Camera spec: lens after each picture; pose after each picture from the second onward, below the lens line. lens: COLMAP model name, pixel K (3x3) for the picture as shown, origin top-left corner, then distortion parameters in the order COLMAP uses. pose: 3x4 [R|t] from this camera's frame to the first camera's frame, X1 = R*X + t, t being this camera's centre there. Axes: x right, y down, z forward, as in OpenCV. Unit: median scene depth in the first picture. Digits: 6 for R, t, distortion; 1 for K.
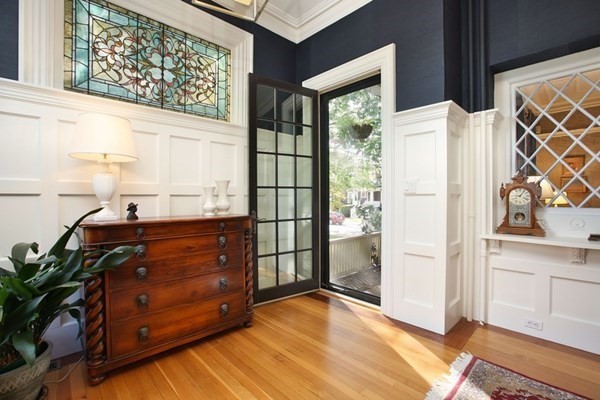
lens RADIAL K [[278.6, 0, 300.0], [0, 278.6, 200.0], [0, 0, 1]] dist [-0.019628, 0.000116]
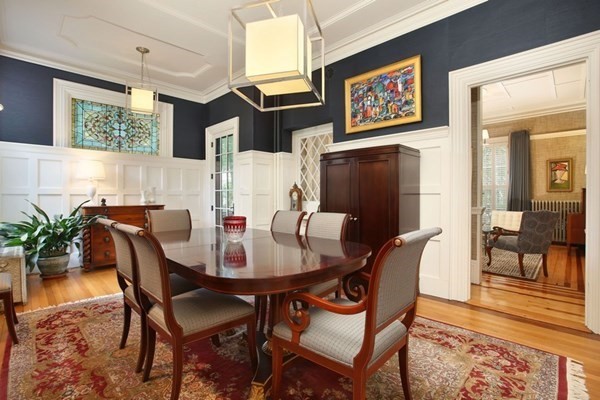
lens RADIAL K [[310.3, 0, 300.0], [0, 310.3, 200.0], [0, 0, 1]] dist [-0.000920, -0.000129]
pose [[0.999913, 0.000007, -0.013157, 0.875523], [-0.000002, 1.000000, 0.000331, 0.020356], [0.013157, -0.000331, 0.999913, -1.281136]]
